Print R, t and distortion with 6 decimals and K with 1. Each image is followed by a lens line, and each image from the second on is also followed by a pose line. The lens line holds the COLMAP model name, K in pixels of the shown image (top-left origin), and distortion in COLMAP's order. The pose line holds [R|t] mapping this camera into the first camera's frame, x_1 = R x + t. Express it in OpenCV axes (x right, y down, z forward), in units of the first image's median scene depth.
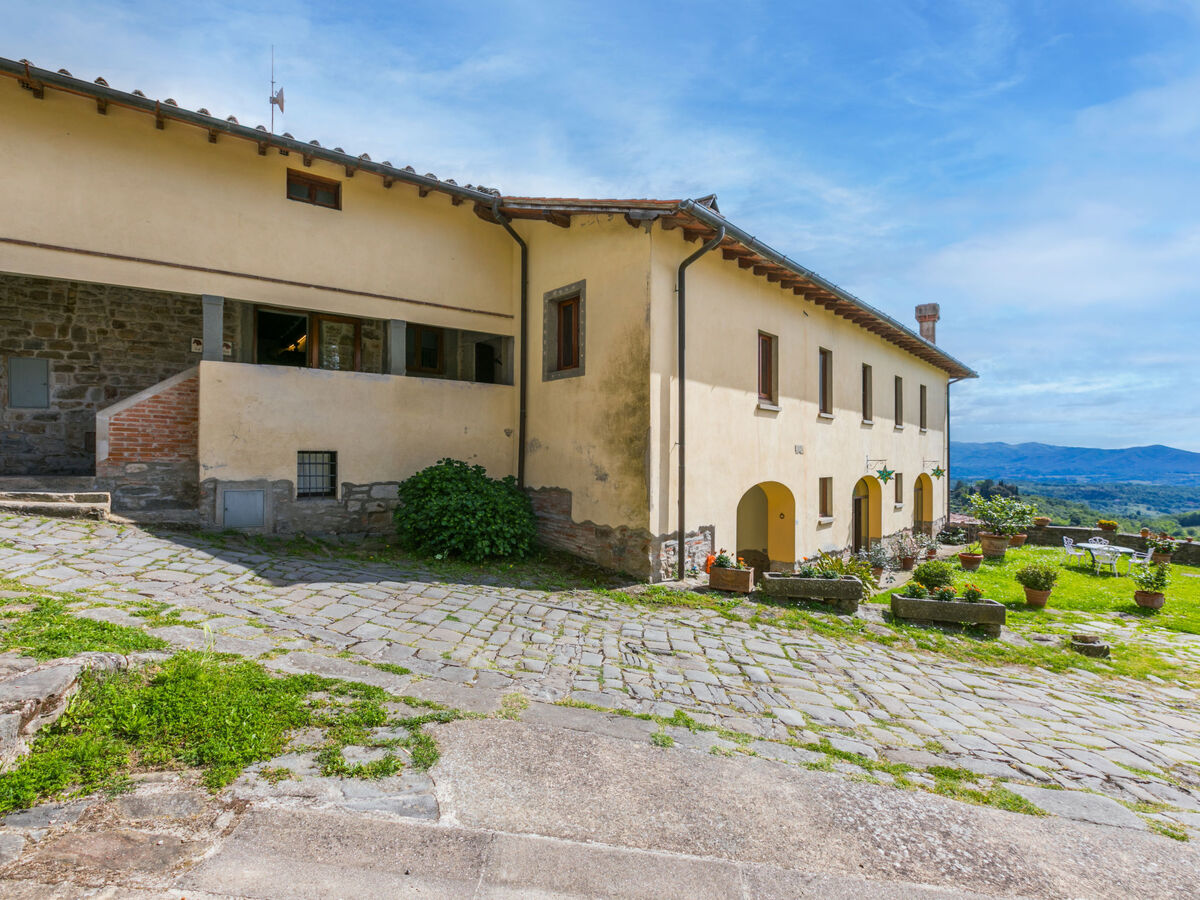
lens RADIAL K [[603.4, 0, 590.3], [0, 603.4, 450.4], [0, 0, 1]] dist [0.004694, -0.002810]
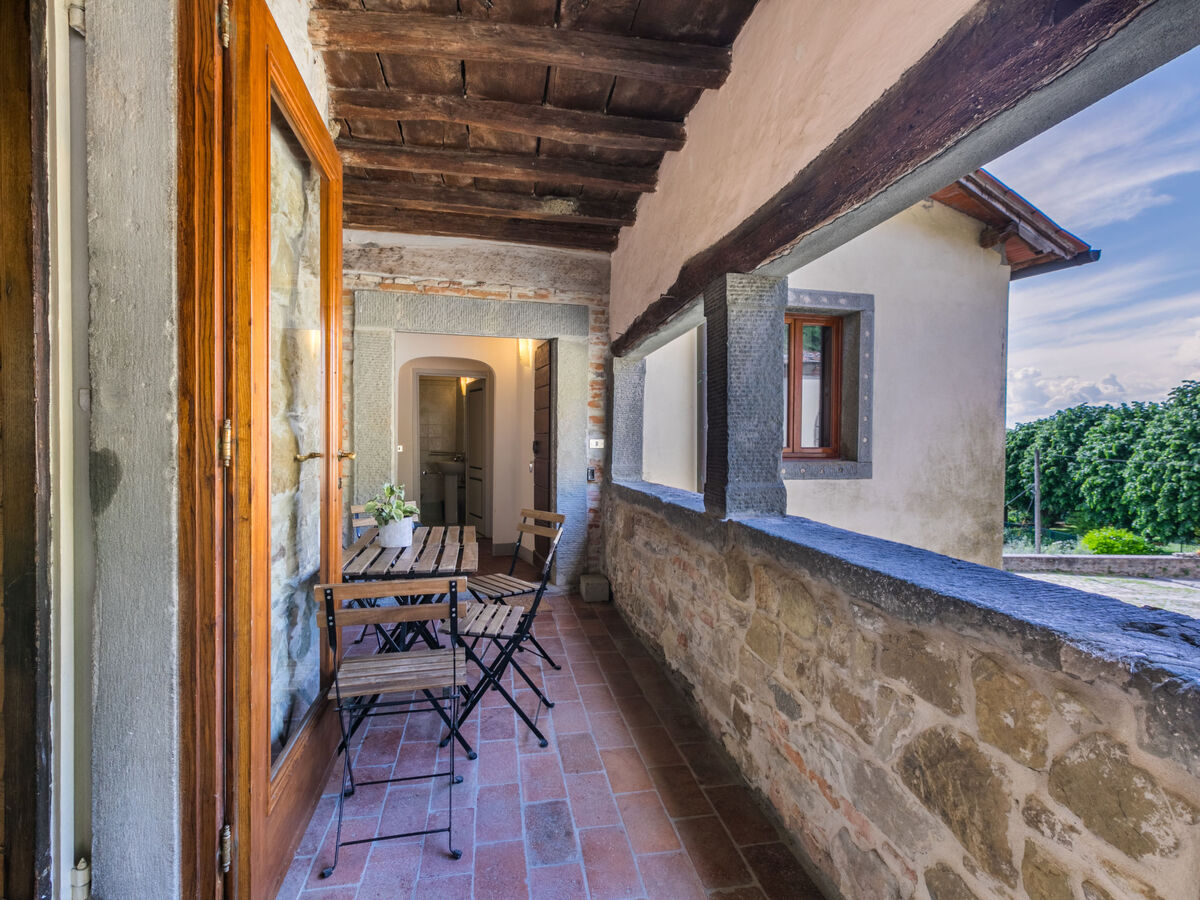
lens RADIAL K [[603.4, 0, 606.3], [0, 603.4, 449.7], [0, 0, 1]] dist [0.004694, -0.002810]
pose [[0.410492, -0.021276, 0.911616, -0.612096], [-0.014657, 0.999445, 0.029926, -0.168984], [-0.911746, -0.025646, 0.409953, 1.038262]]
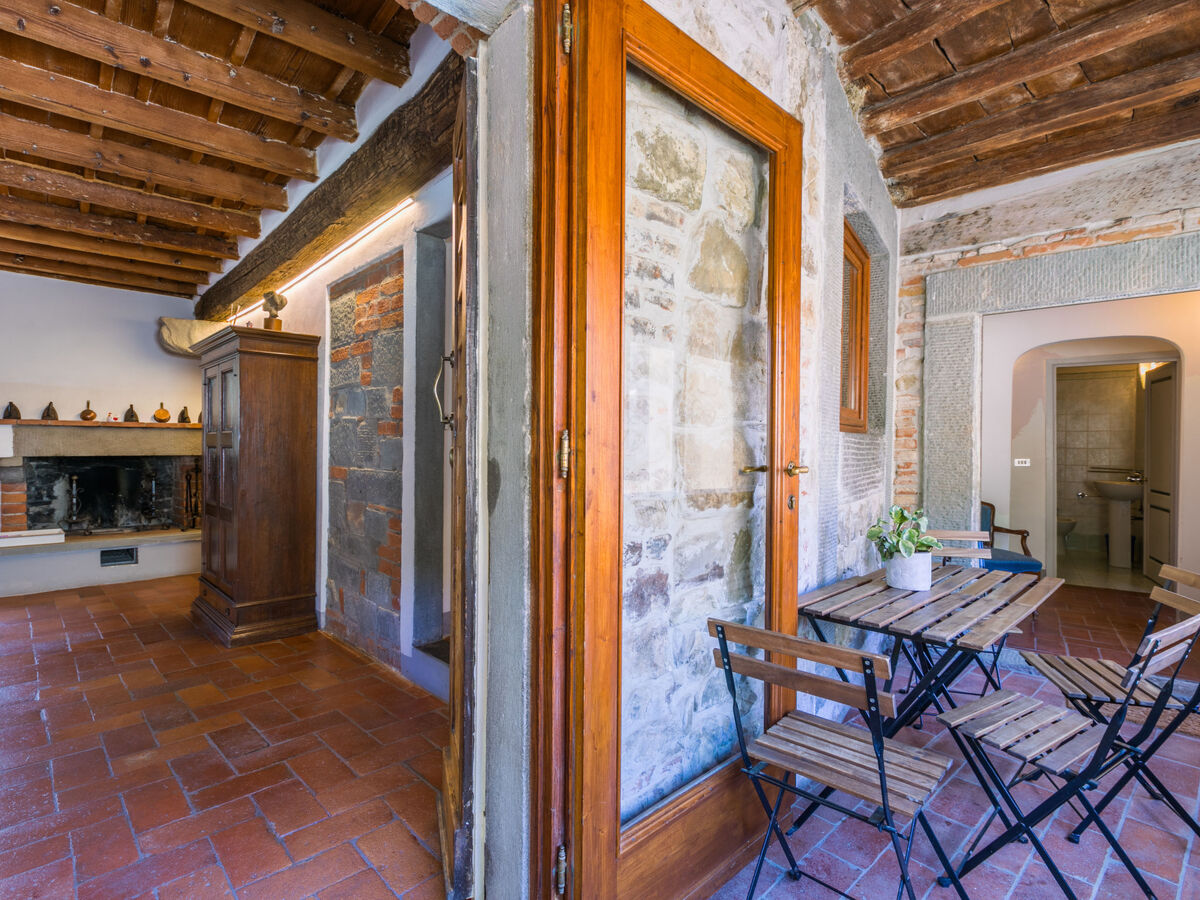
lens RADIAL K [[603.4, 0, 605.7], [0, 603.4, 449.6], [0, 0, 1]] dist [0.004694, -0.002810]
pose [[0.992456, -0.002366, 0.122580, -0.528768], [-0.000212, 0.999779, 0.021012, -0.168989], [-0.122603, -0.020879, 0.992236, 1.038526]]
